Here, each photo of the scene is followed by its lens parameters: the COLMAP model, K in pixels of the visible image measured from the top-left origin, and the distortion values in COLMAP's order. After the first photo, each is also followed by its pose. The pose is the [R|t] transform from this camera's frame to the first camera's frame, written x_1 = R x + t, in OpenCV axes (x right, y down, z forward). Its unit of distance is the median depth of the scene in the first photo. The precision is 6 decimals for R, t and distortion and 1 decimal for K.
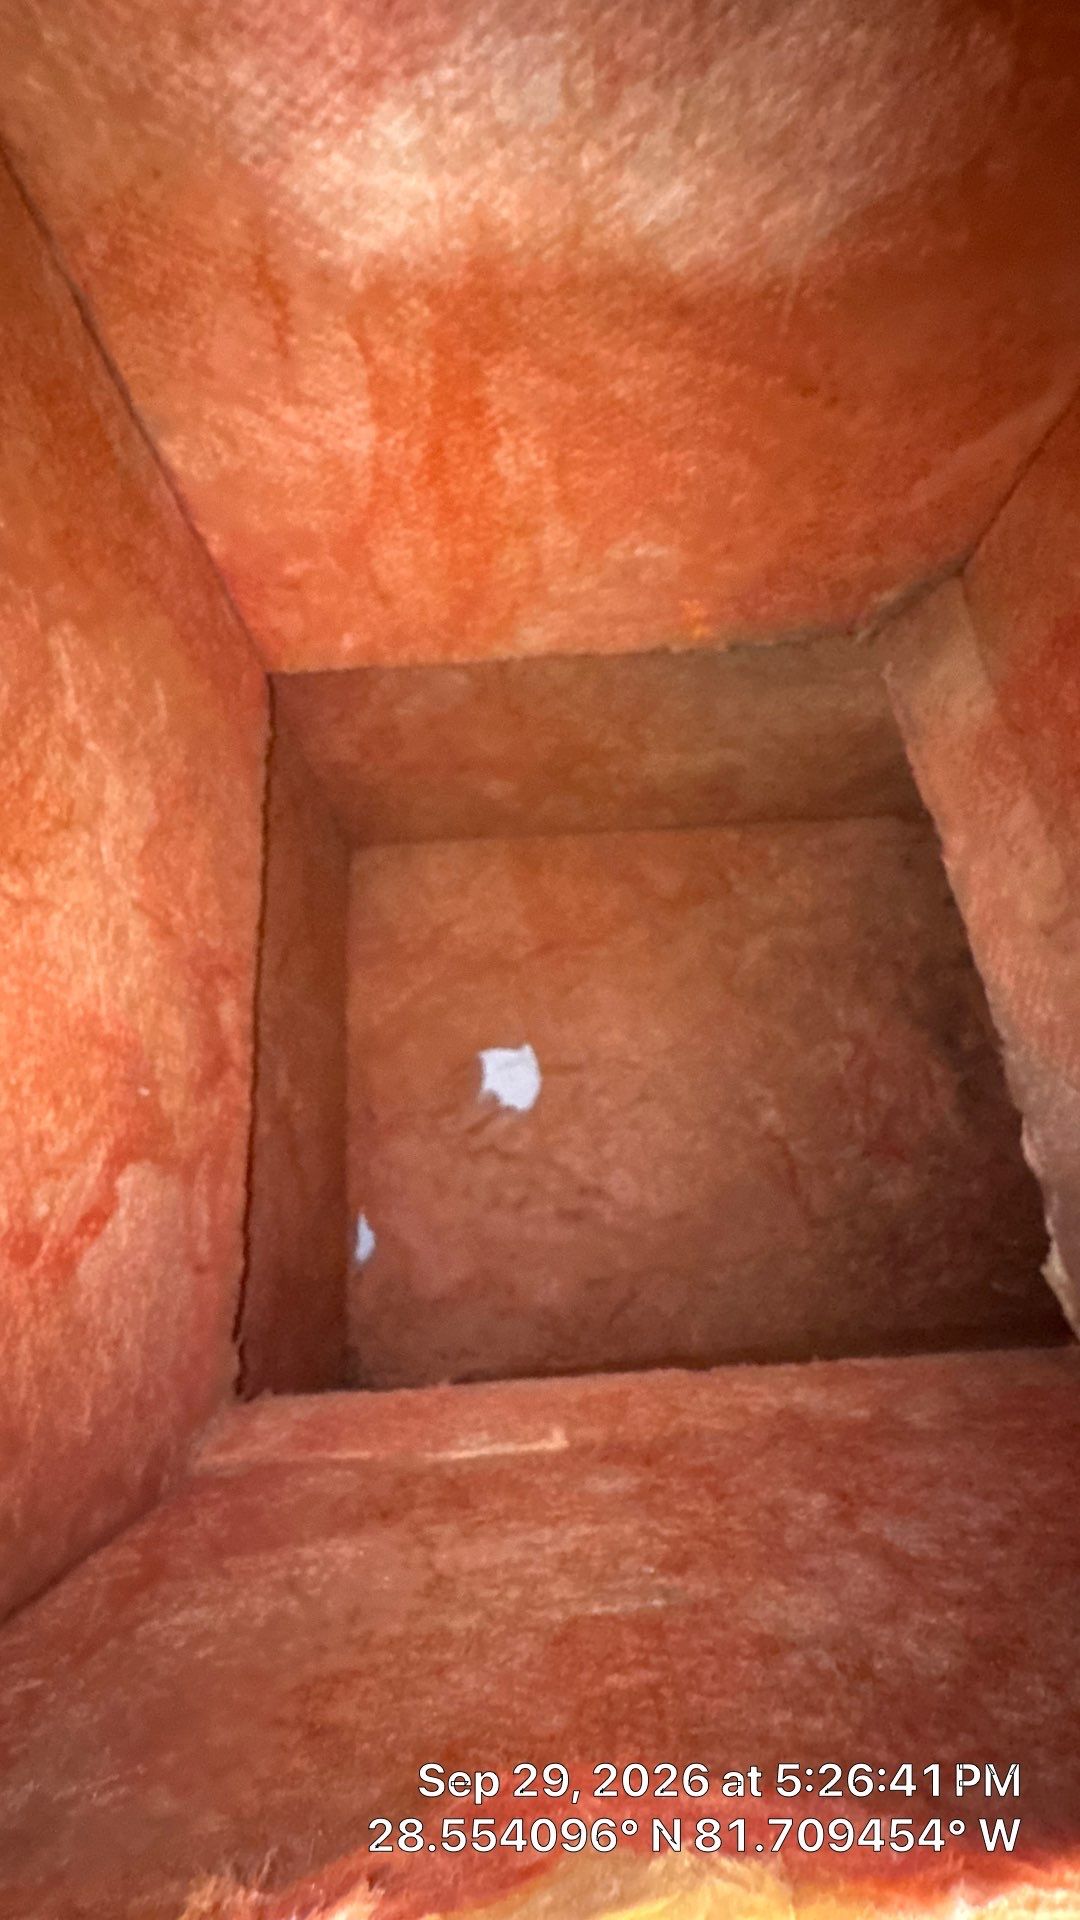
lens RADIAL K [[762.7, 0, 540.0], [0, 762.7, 960.0], [0, 0, 1]] dist [-0.000803, -0.000181]
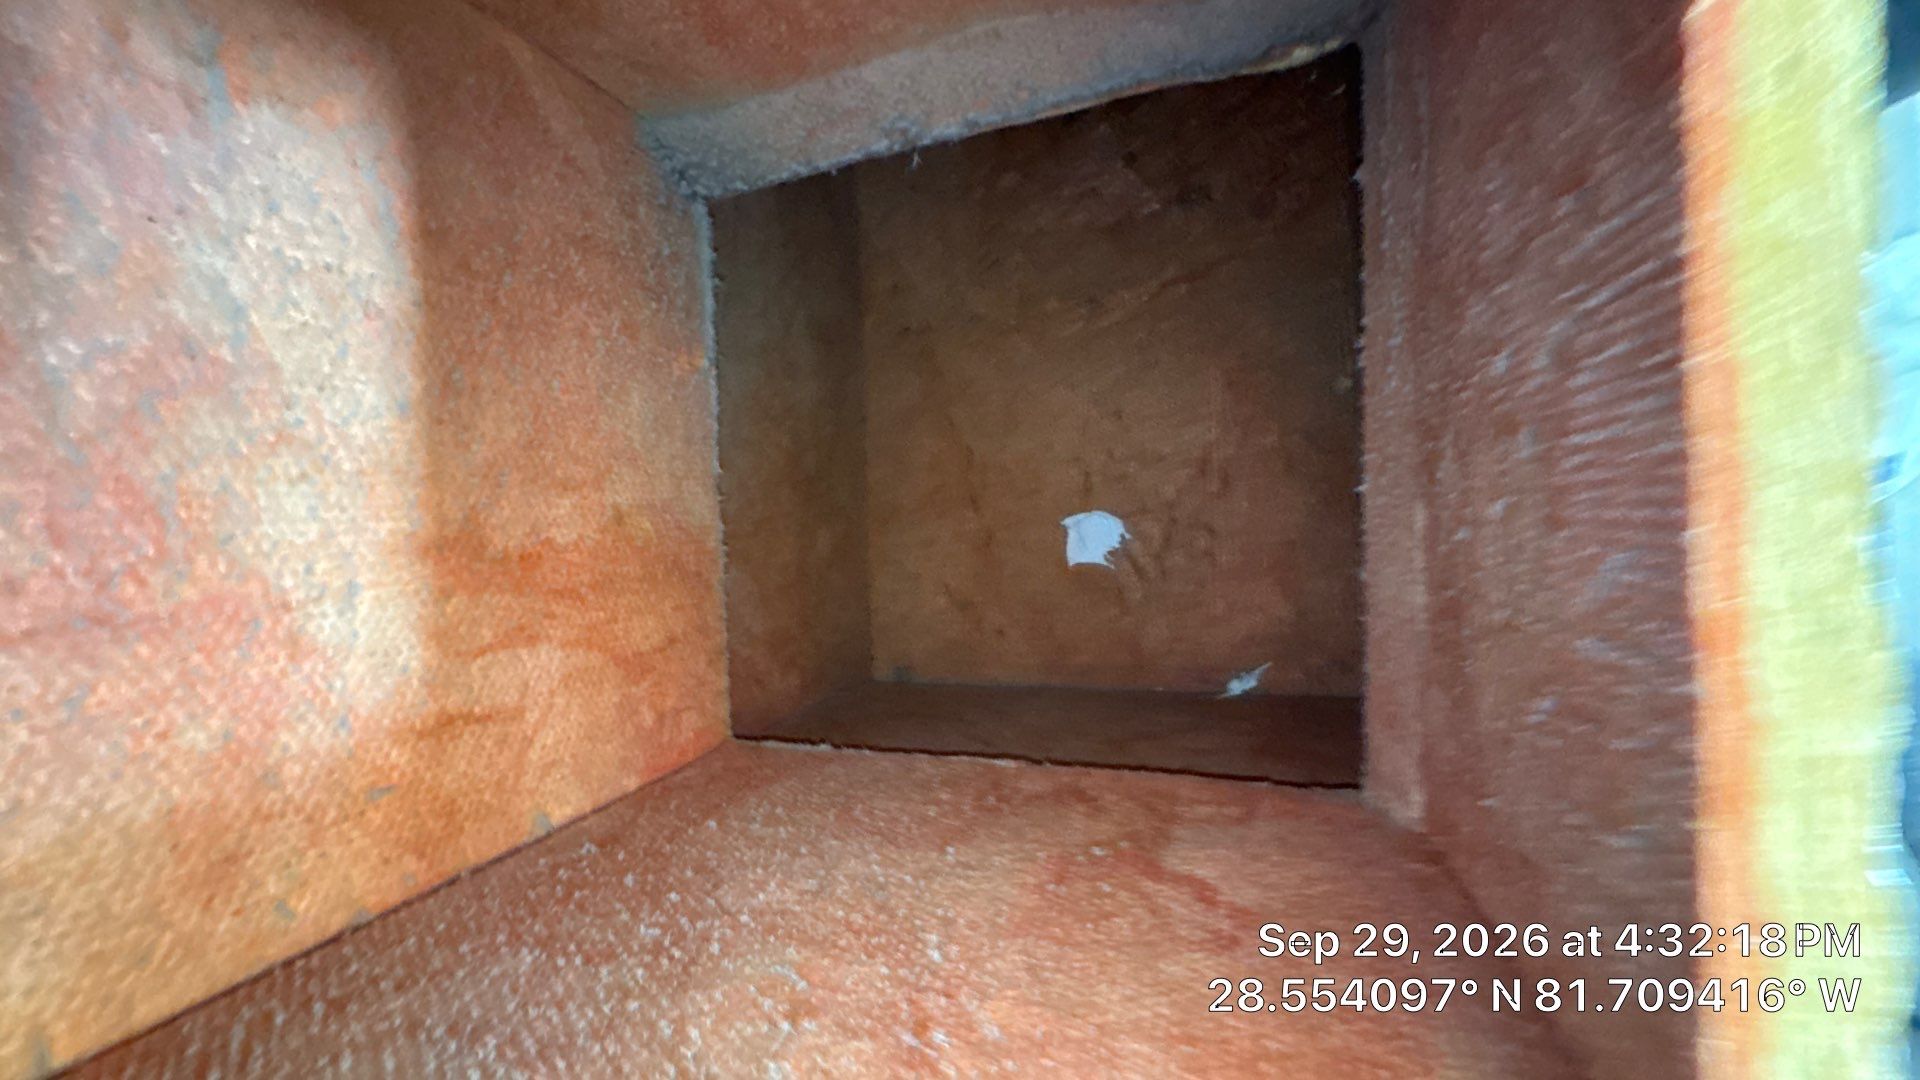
lens RADIAL K [[762.7, 0, 960.0], [0, 762.7, 540.0], [0, 0, 1]] dist [-0.000803, -0.000181]
pose [[0.029899, -0.997808, -0.059034, 0.034033], [0.999463, 0.030636, -0.011621, -0.042732], [0.013404, -0.058654, 0.998188, -0.155149]]
